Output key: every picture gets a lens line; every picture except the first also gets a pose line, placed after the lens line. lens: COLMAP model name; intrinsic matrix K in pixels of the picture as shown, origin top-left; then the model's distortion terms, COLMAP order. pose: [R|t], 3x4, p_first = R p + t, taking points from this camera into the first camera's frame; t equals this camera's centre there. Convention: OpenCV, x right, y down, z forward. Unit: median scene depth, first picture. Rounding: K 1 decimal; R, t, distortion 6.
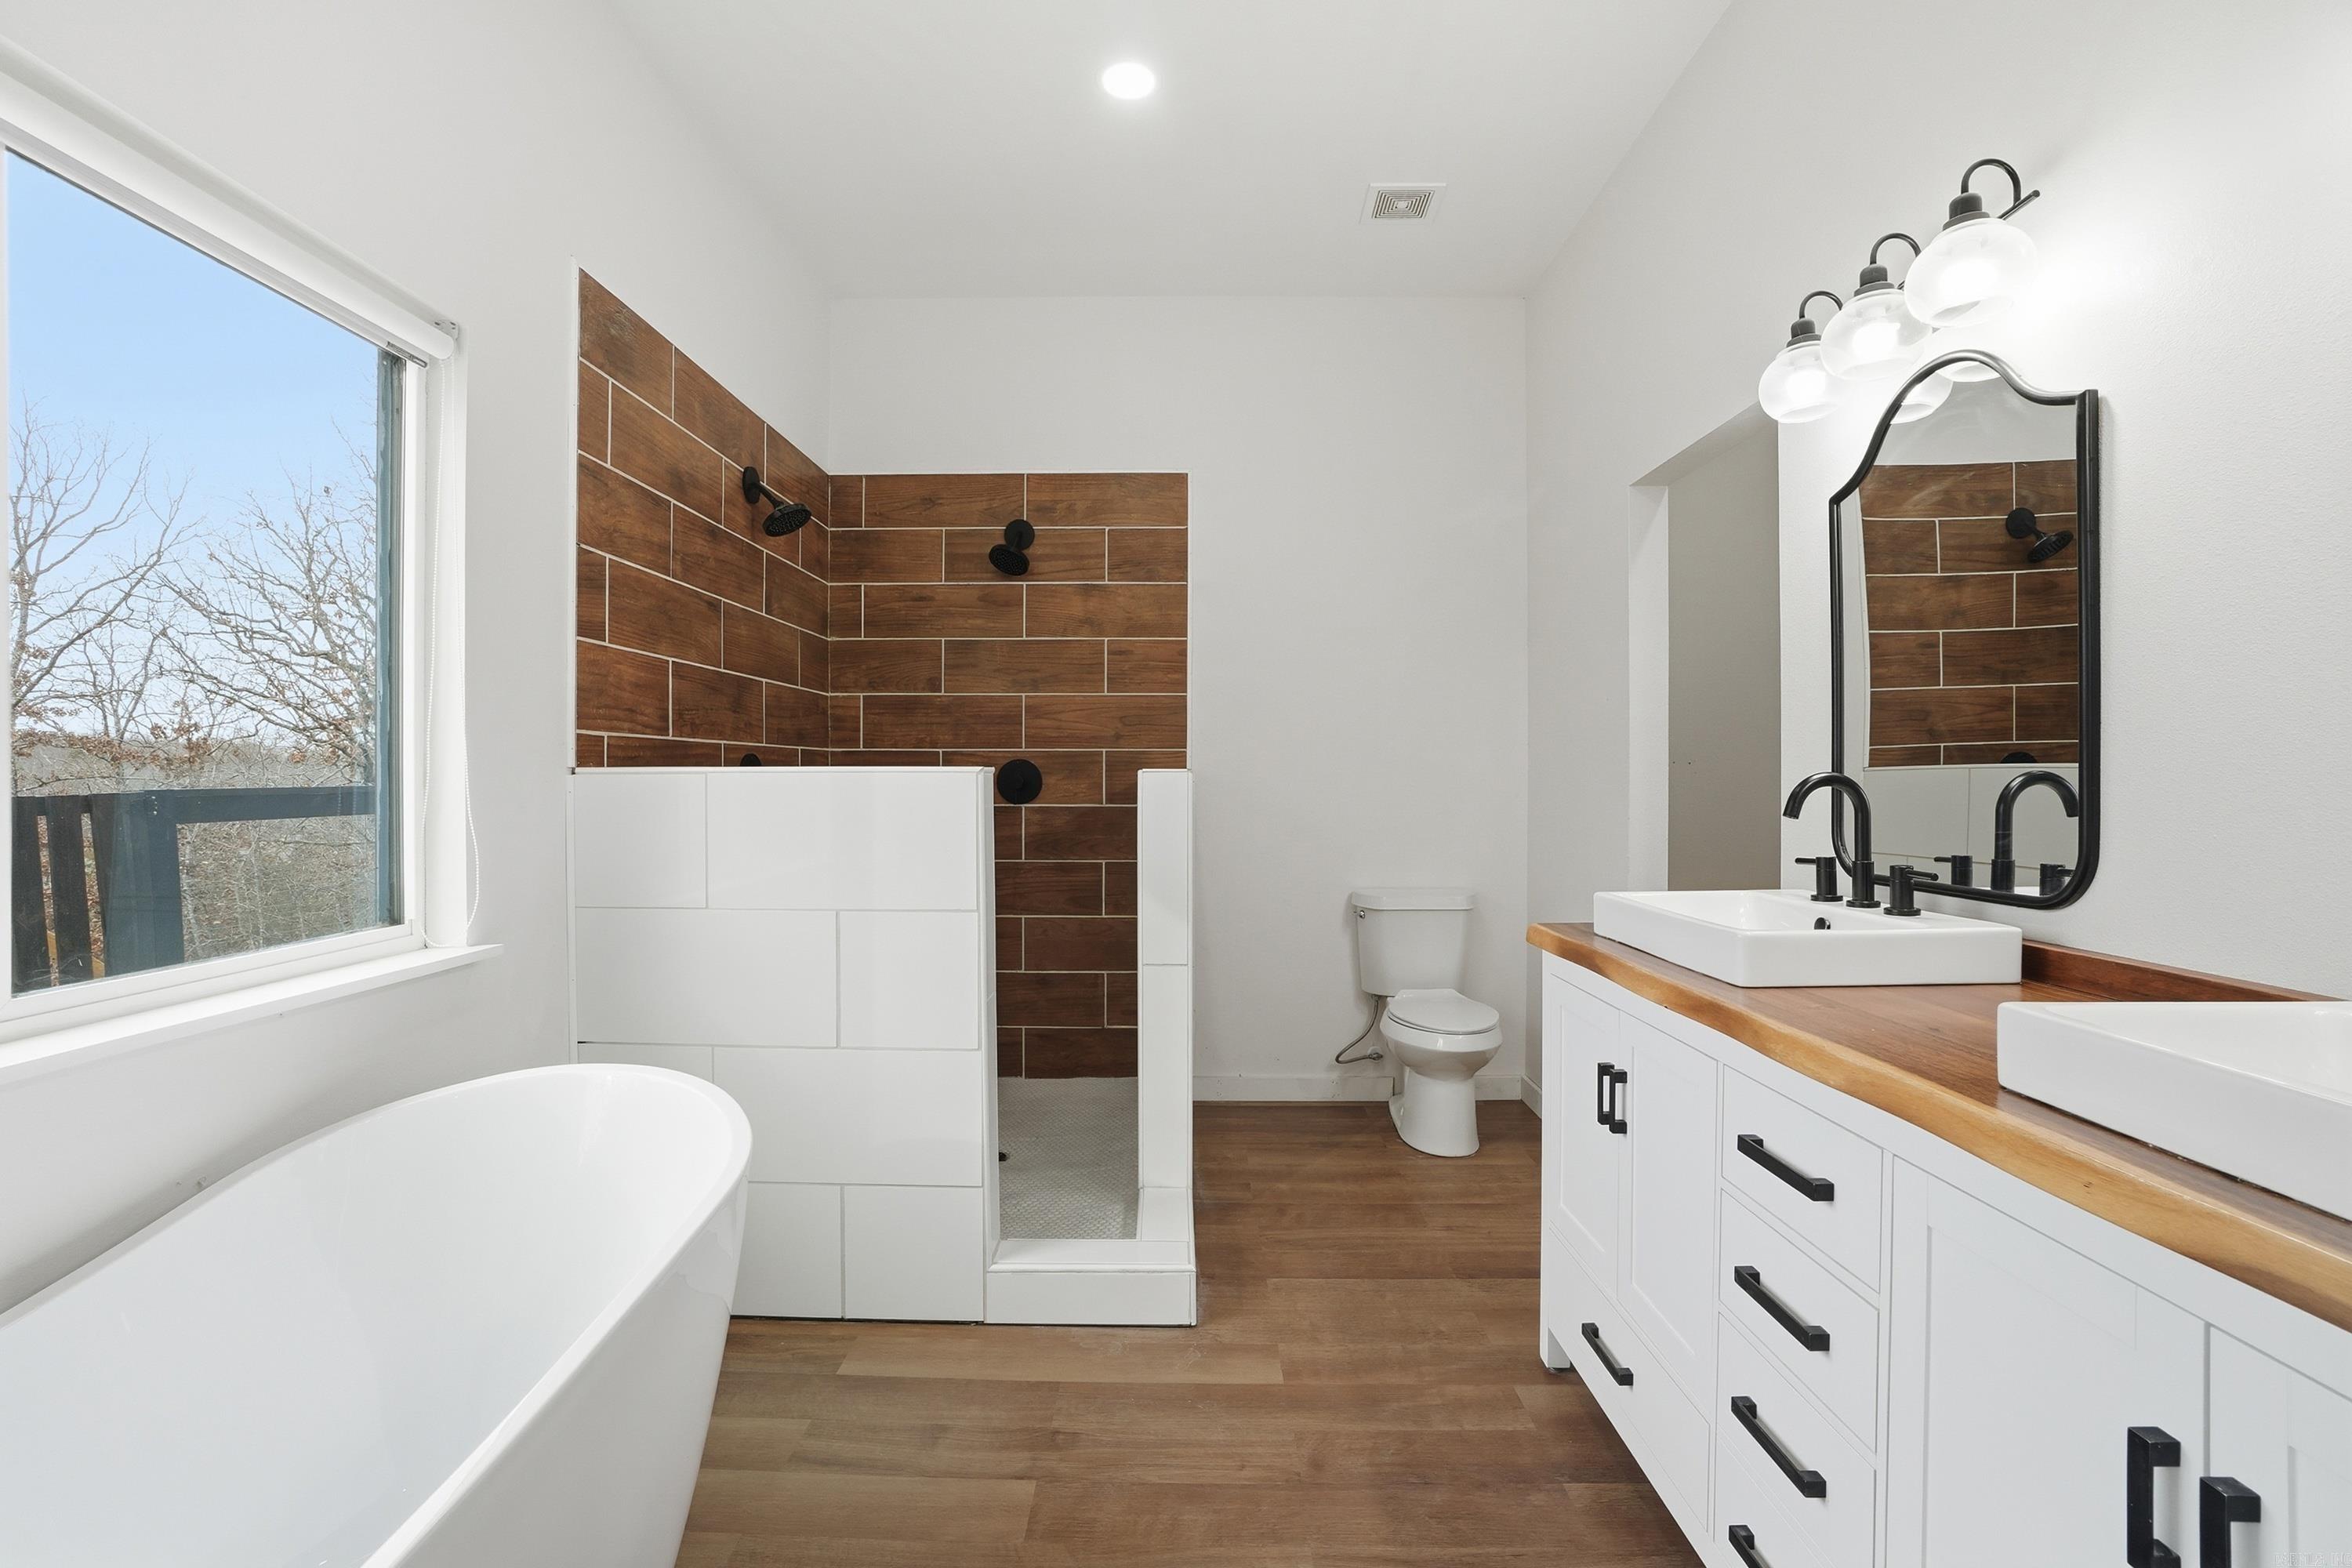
lens RADIAL K [[1050.0, 0, 1166.6], [0, 1050.0, 776.2], [0, 0, 1]] dist [-0.066490, 0.021679]
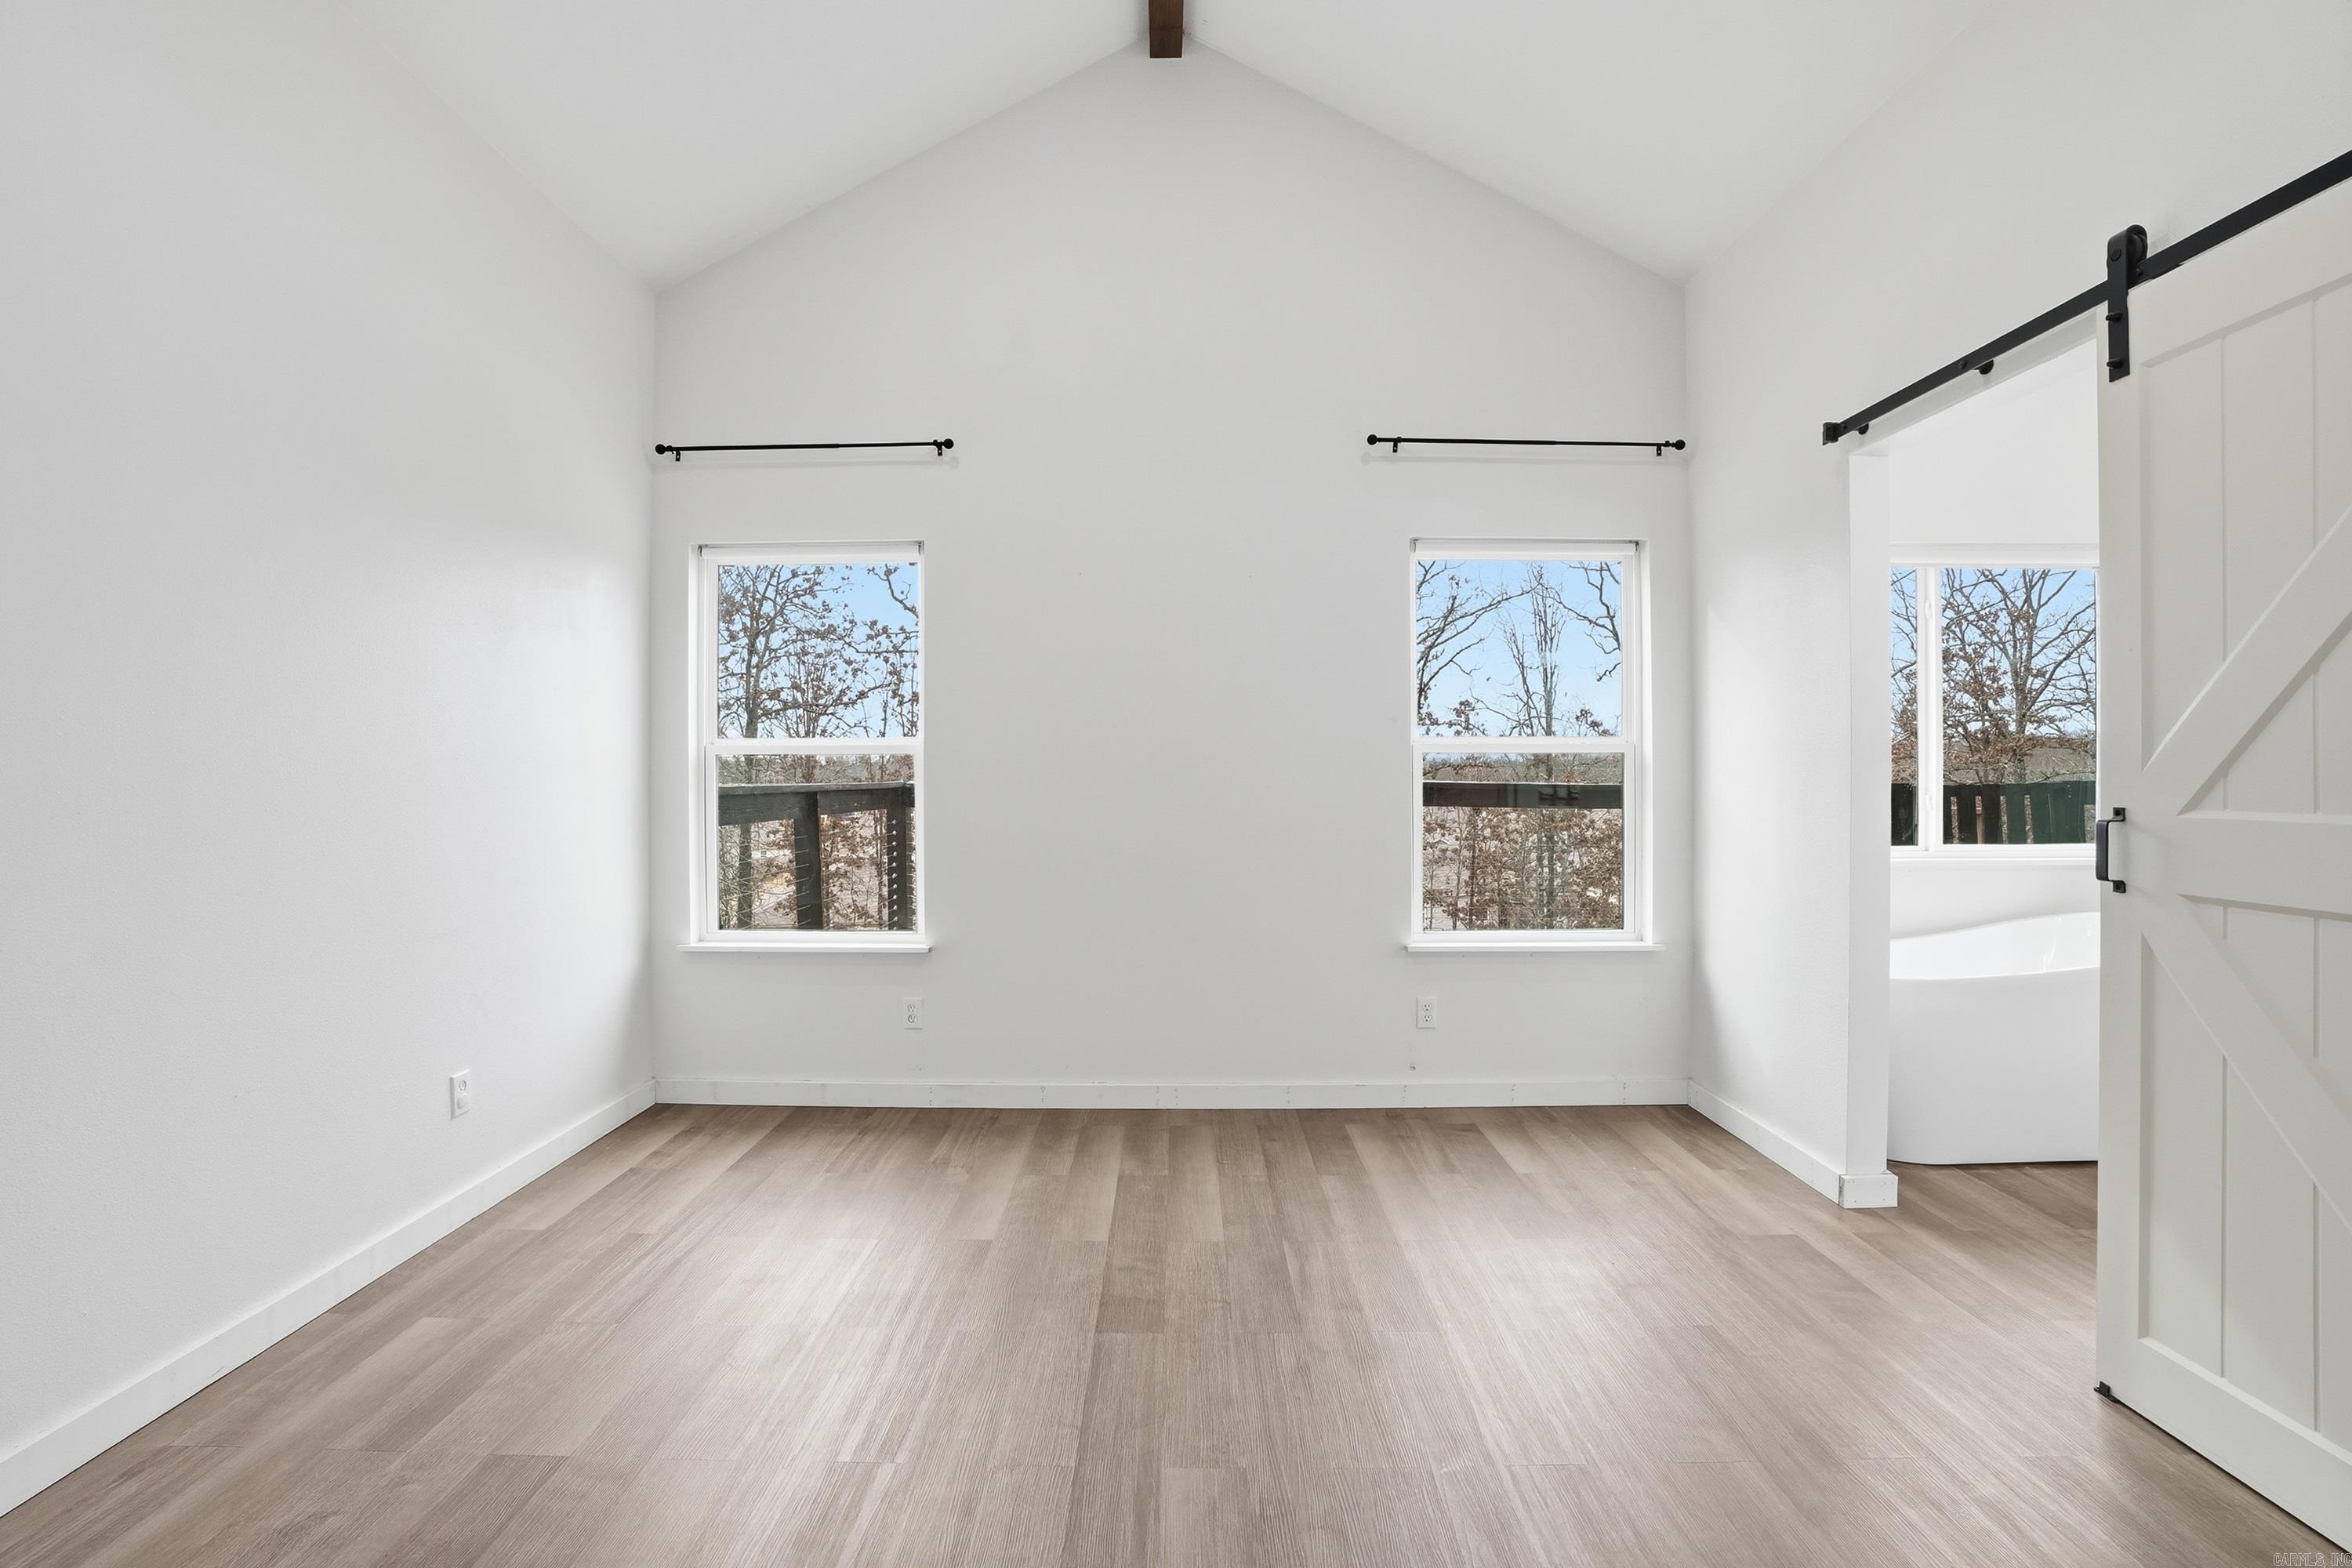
lens RADIAL K [[1050.0, 0, 1166.6], [0, 1050.0, 776.2], [0, 0, 1]] dist [-0.066490, 0.021679]
pose [[0.000758, 0.000247, -1.000000, 0.381953], [0.005937, 0.999982, 0.000251, -0.001222], [0.999982, -0.005937, 0.000756, -0.270490]]
